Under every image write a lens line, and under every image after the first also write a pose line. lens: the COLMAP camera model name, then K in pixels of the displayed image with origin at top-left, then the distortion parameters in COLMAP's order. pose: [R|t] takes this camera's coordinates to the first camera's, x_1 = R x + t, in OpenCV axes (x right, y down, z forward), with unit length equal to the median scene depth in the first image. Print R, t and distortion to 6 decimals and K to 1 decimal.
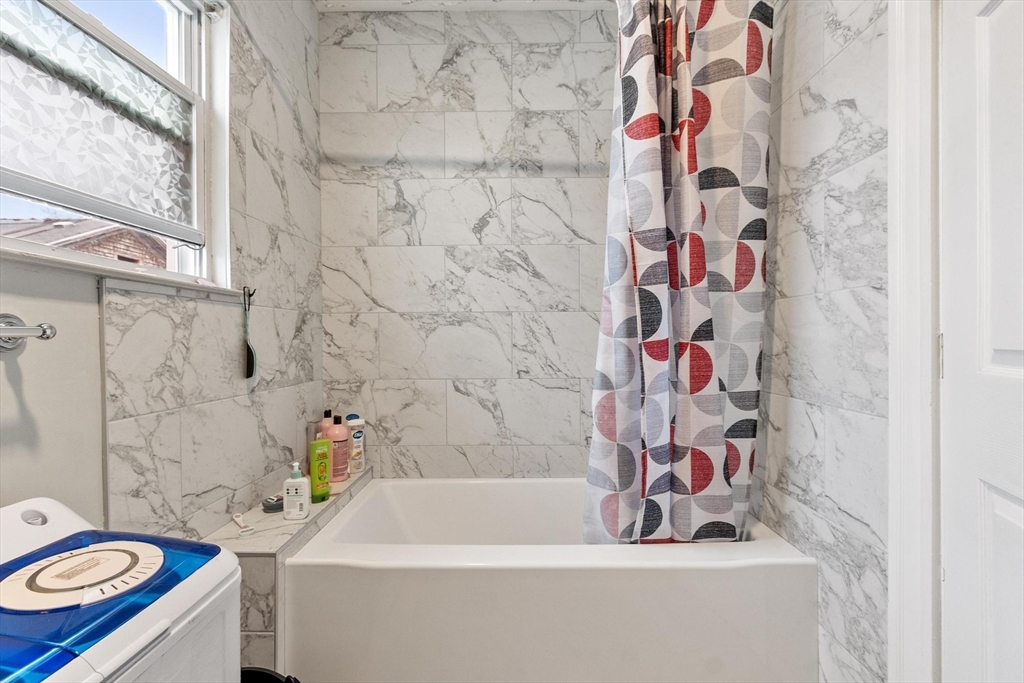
lens RADIAL K [[444.3, 0, 510.5], [0, 444.3, 338.5], [0, 0, 1]] dist [0.004502, -0.000200]
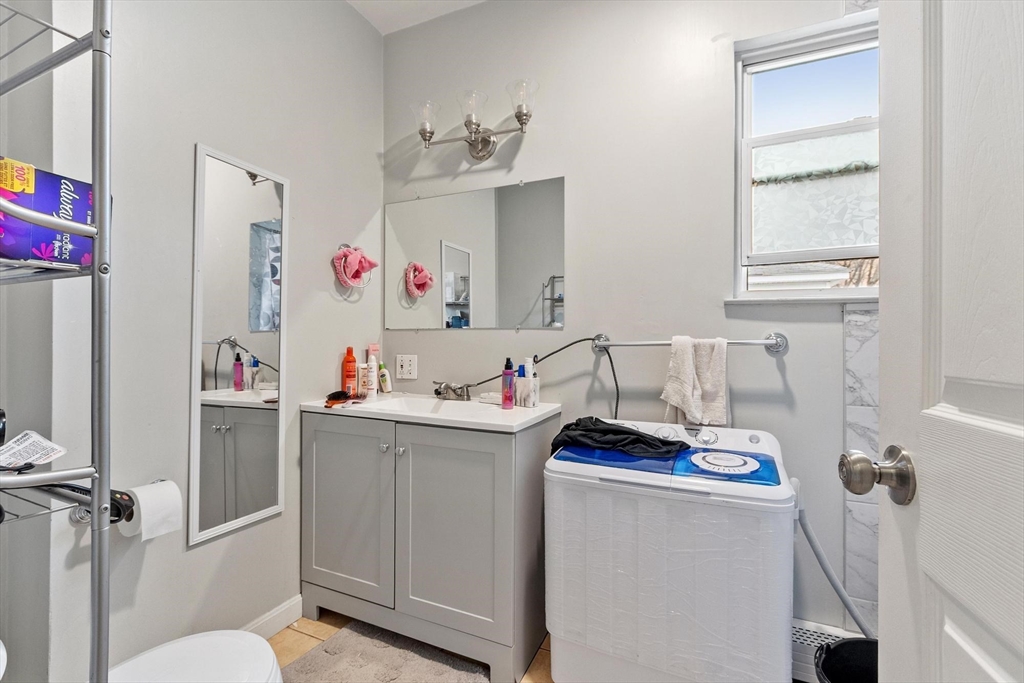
lens RADIAL K [[444.3, 0, 509.2], [0, 444.3, 340.0], [0, 0, 1]] dist [0.004502, -0.000200]
pose [[-0.375413, -0.002526, -0.926854, 0.806624], [-0.003325, 0.999994, -0.001379, -0.015511], [0.926851, 0.002564, -0.375419, 0.532440]]
